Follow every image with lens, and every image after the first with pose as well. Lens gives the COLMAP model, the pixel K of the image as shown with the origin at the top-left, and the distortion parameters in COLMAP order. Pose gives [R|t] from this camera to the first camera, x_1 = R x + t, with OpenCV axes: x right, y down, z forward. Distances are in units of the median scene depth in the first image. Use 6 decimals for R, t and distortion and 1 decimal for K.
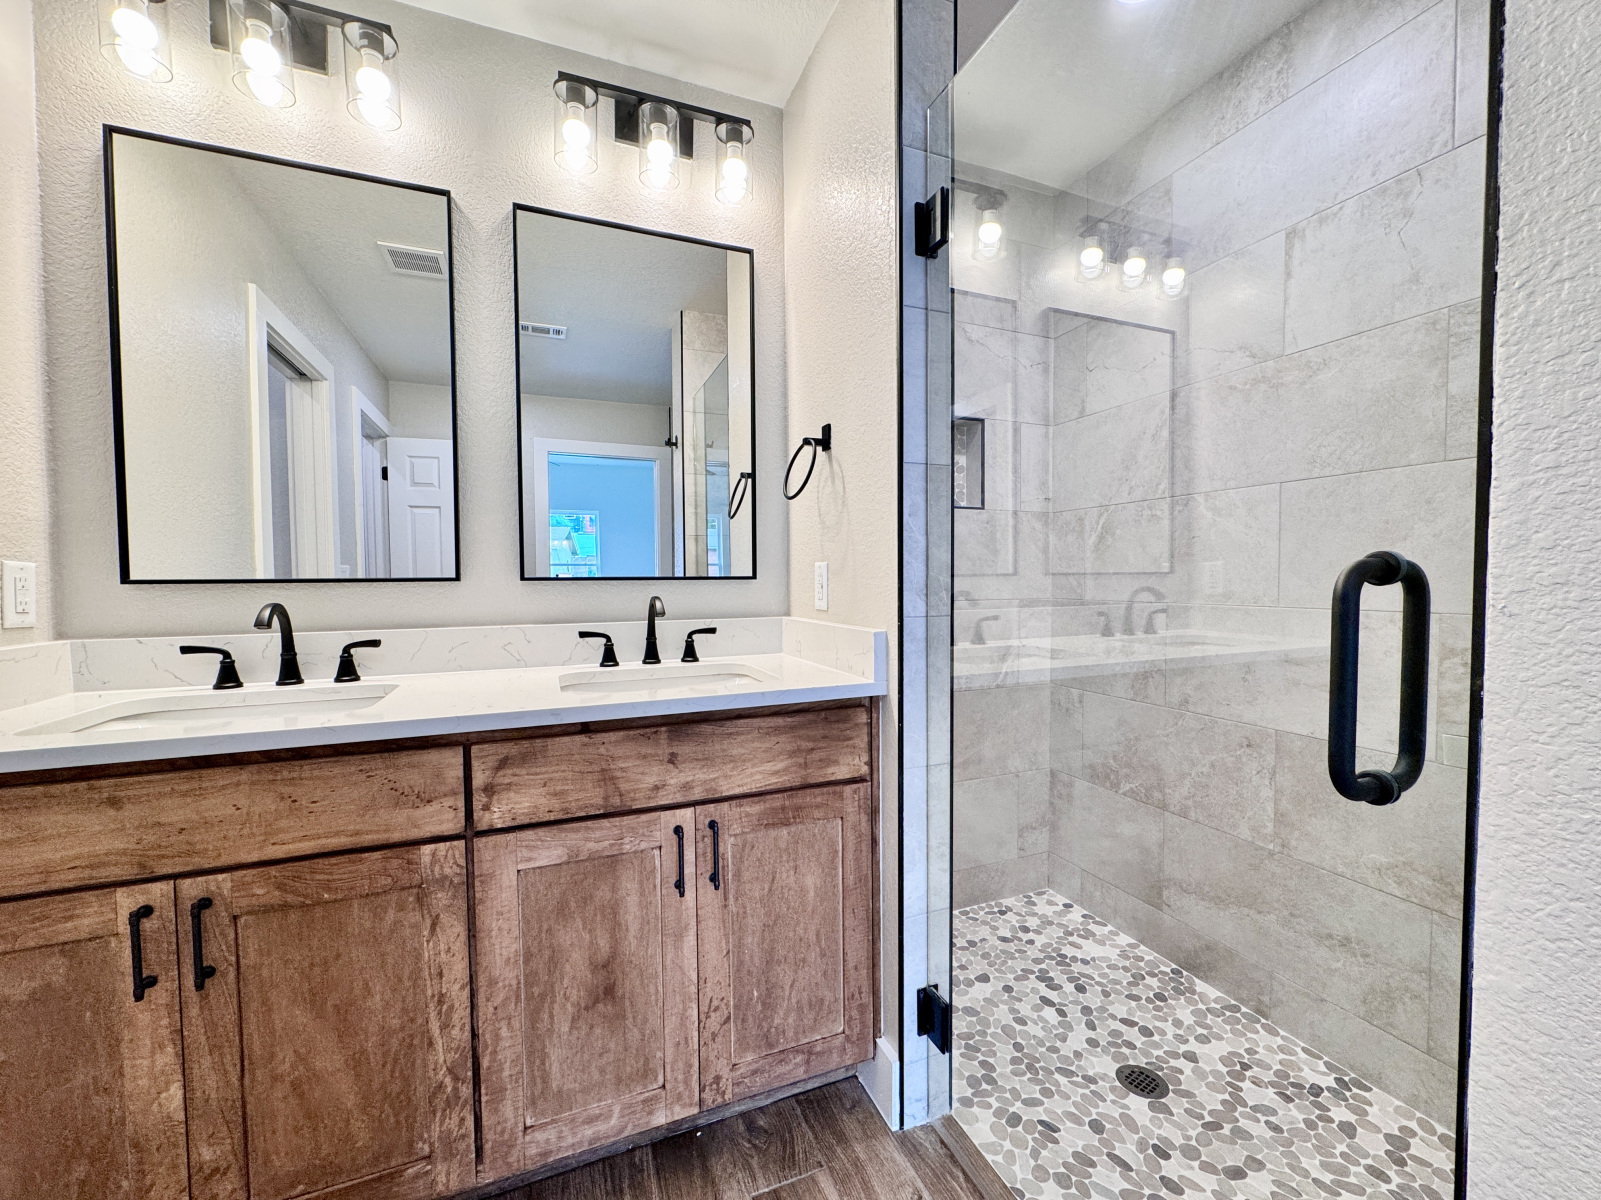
lens RADIAL K [[638.9, 0, 799.9], [0, 638.9, 602.3], [0, 0, 1]] dist [-0.002720, 0.001191]
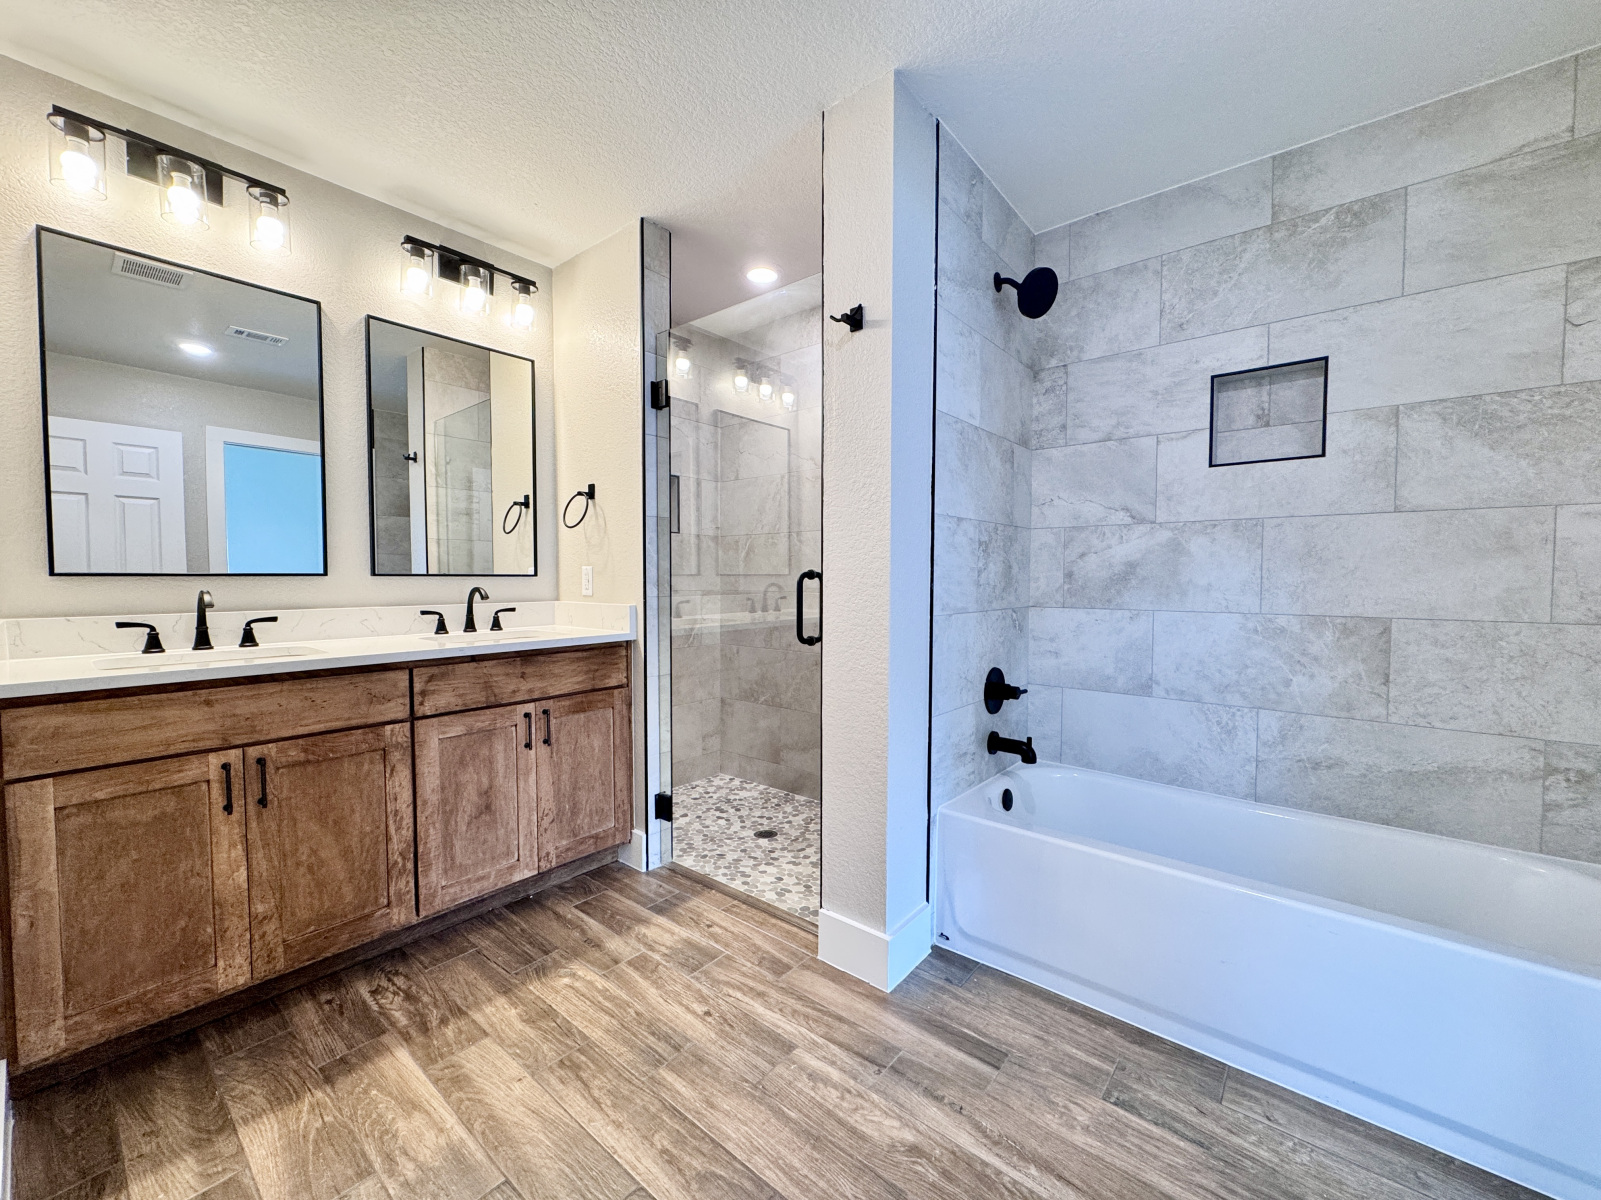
lens RADIAL K [[638.9, 0, 799.8], [0, 638.9, 597.7], [0, 0, 1]] dist [-0.002720, 0.001191]
pose [[0.879775, -0.007209, 0.475336, -0.316669], [0.010367, 0.999938, -0.004021, 0.034855], [-0.475278, 0.008466, 0.879795, -0.827752]]
